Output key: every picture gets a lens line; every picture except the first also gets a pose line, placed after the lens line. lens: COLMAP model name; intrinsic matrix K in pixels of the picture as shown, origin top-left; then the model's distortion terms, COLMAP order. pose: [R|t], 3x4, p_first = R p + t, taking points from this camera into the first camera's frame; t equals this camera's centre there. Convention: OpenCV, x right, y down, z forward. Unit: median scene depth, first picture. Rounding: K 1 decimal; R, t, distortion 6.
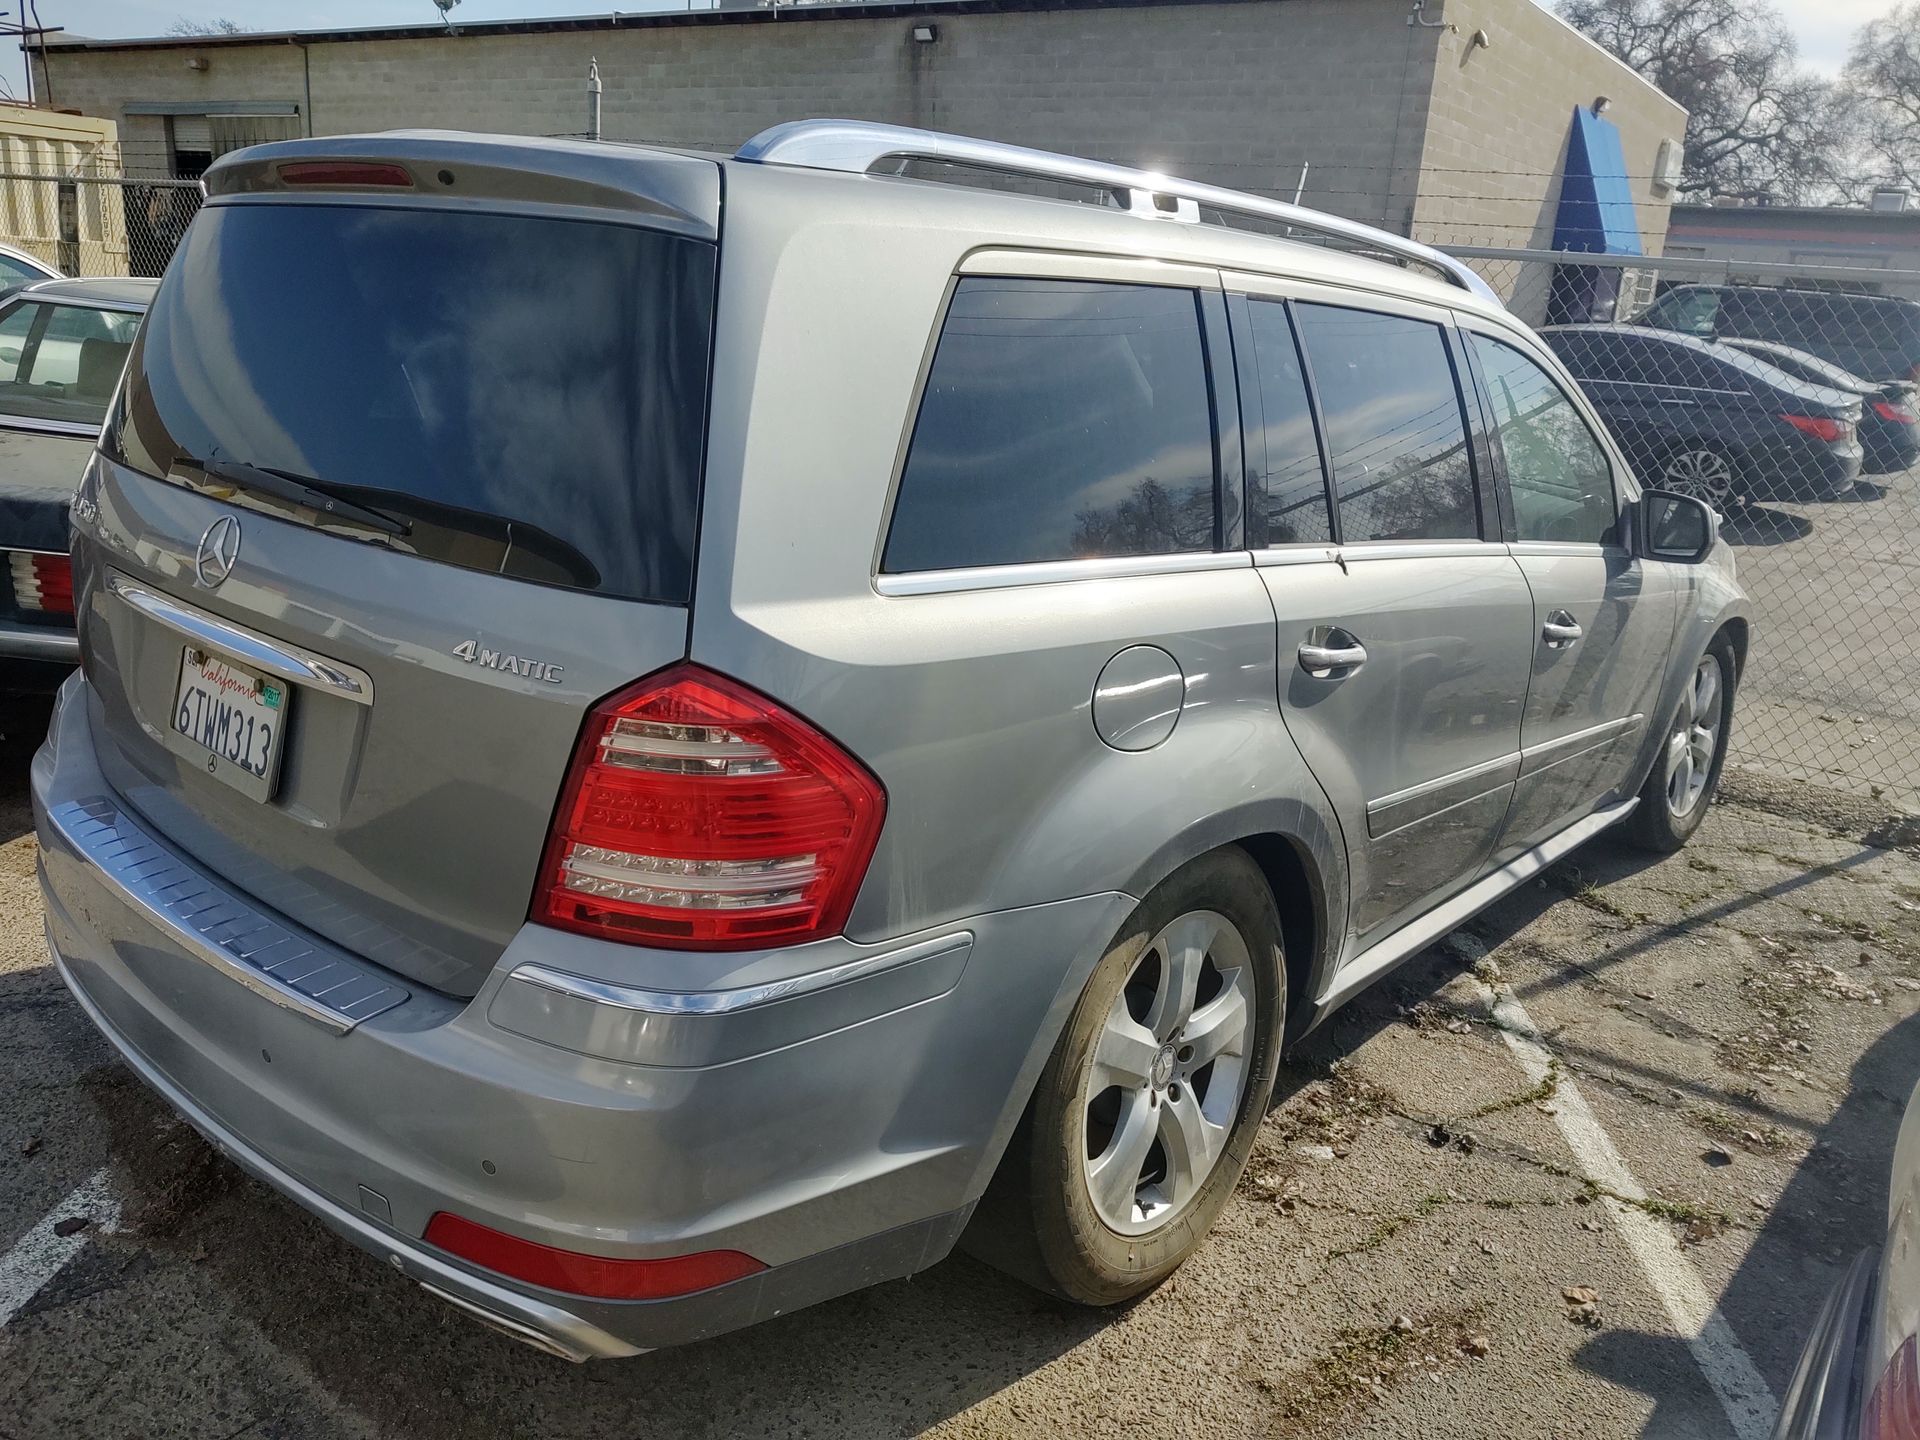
lens RADIAL K [[1507.6, 0, 960.0], [0, 1507.6, 720.0], [0, 0, 1]] dist [-0.005929, 0.014982]
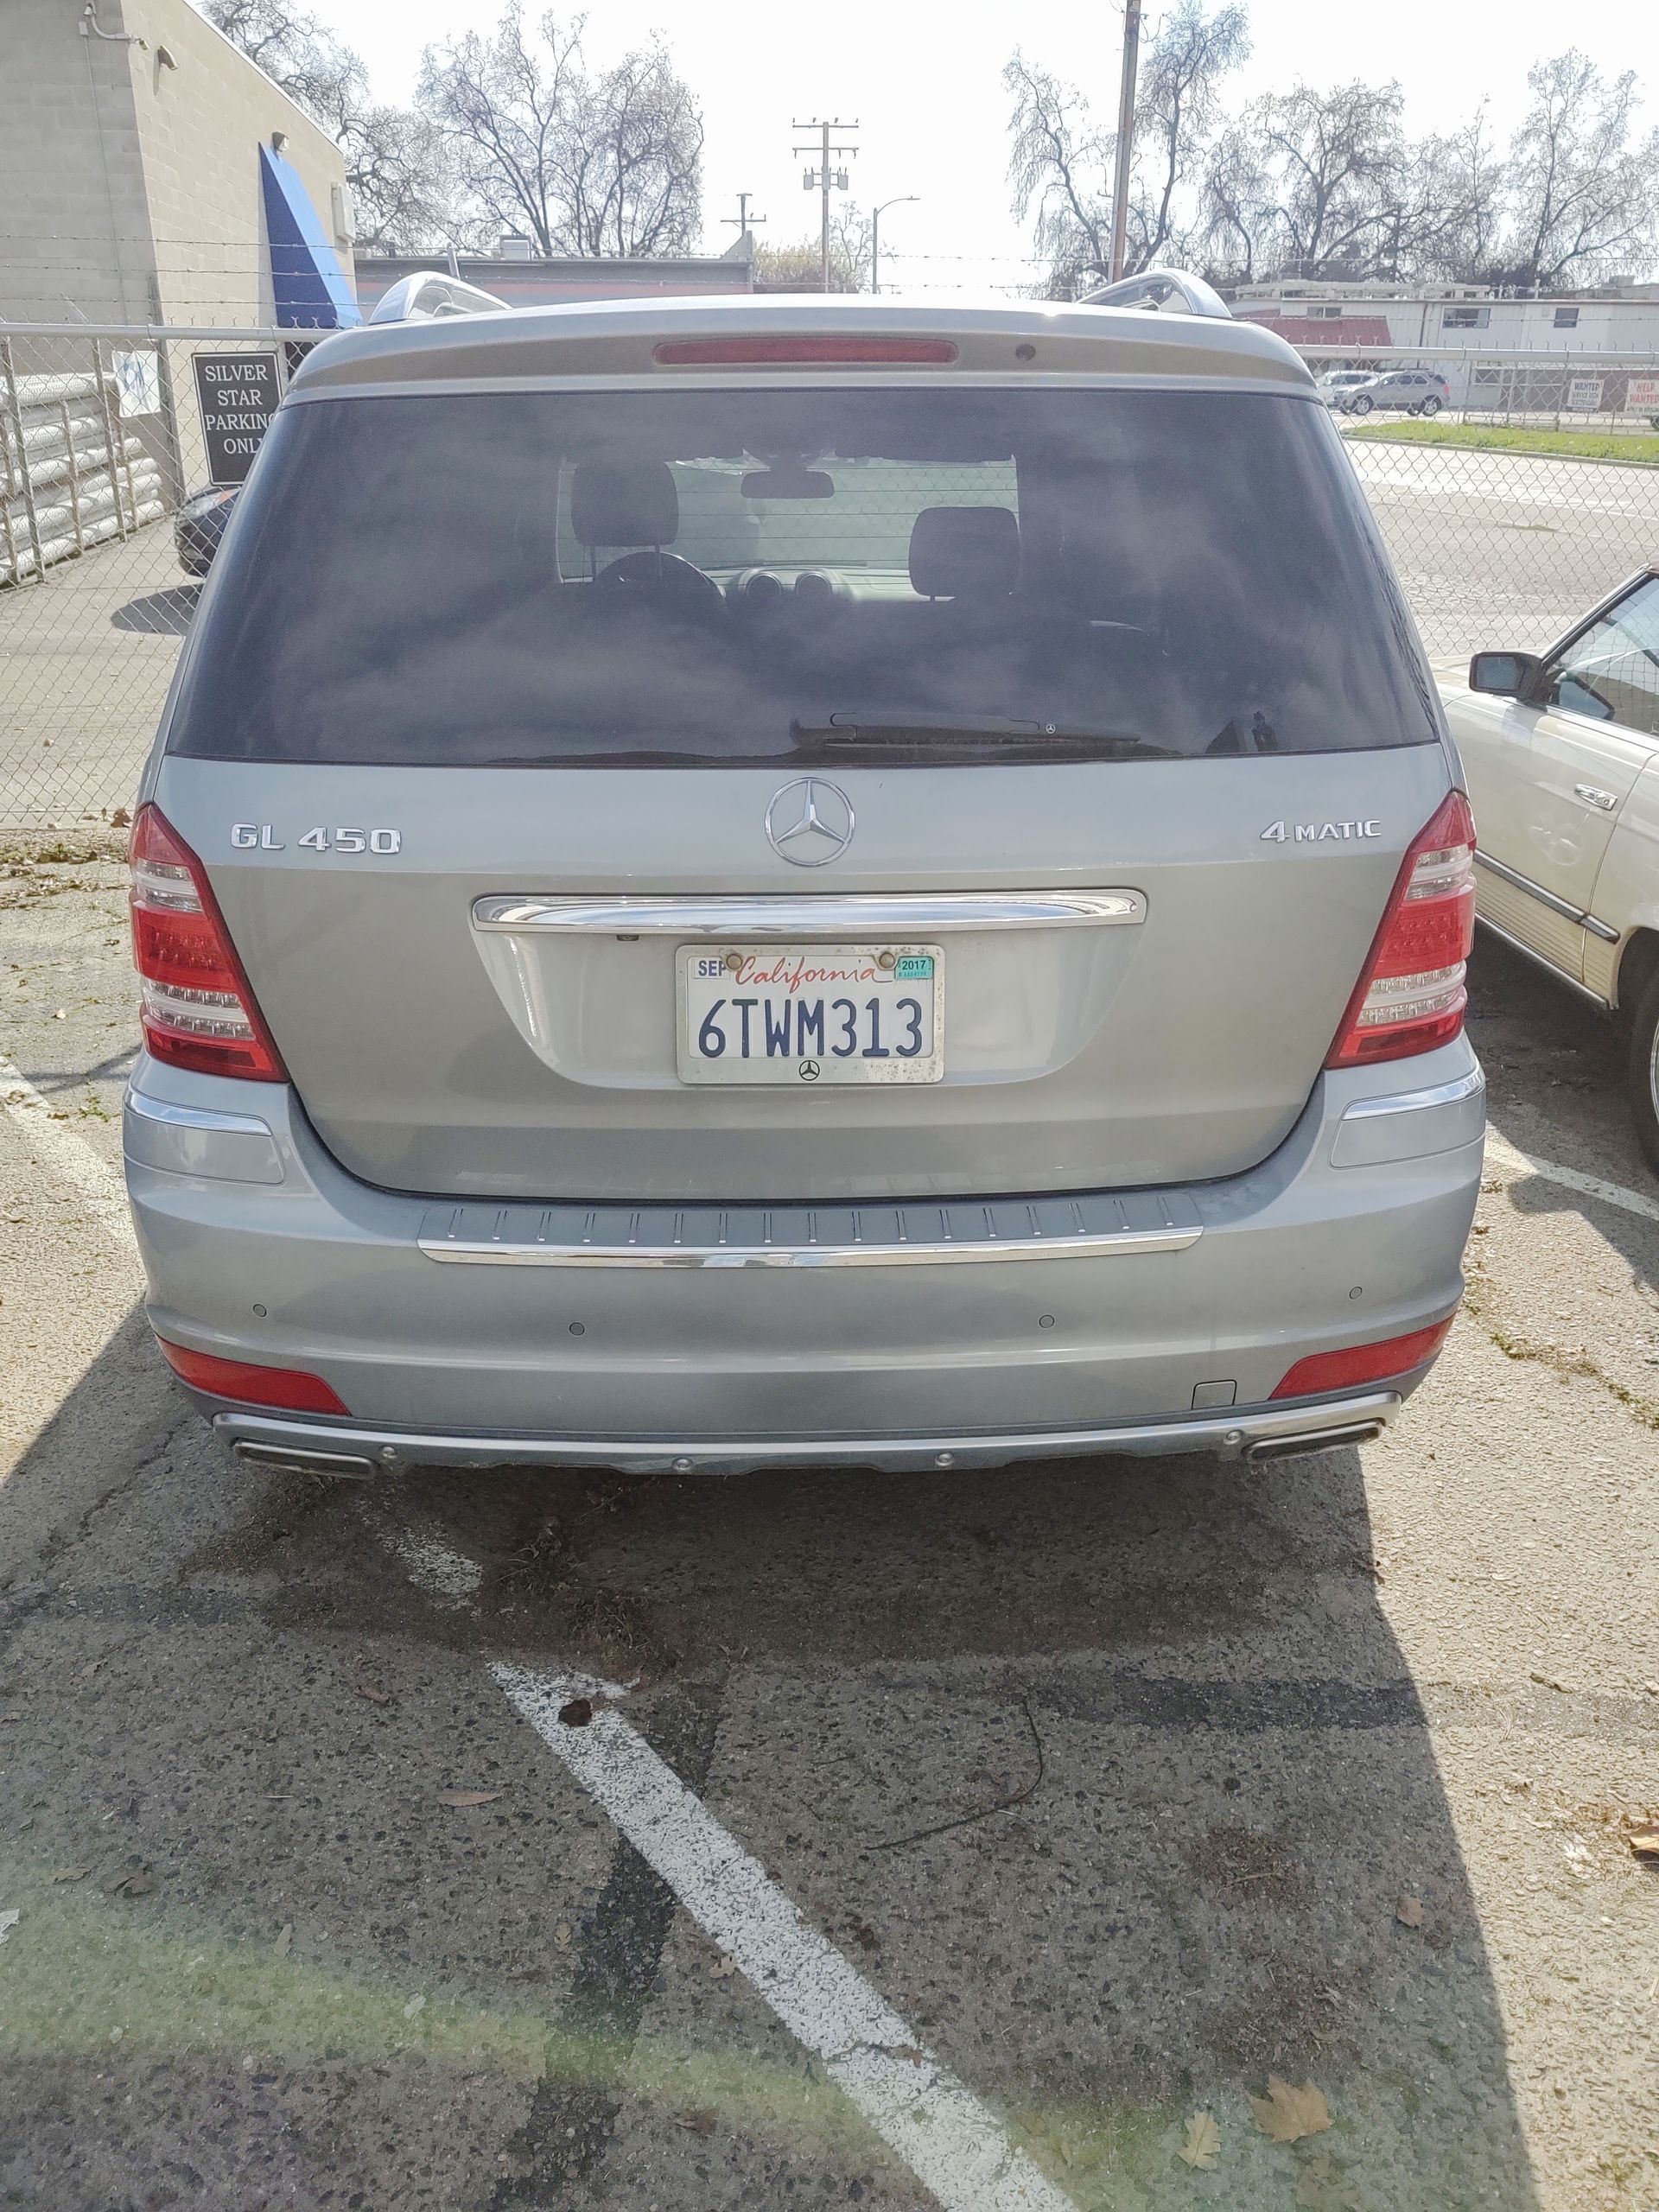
lens RADIAL K [[1736.8, 0, 816.5], [0, 1736.8, 1116.7], [0, 0, 1]] dist [-0.005929, 0.014982]
pose [[0.733522, -0.324463, 0.597218, -0.753970], [0.243120, 0.945813, 0.215243, -0.109831], [-0.634695, -0.012689, 0.772658, 0.158110]]
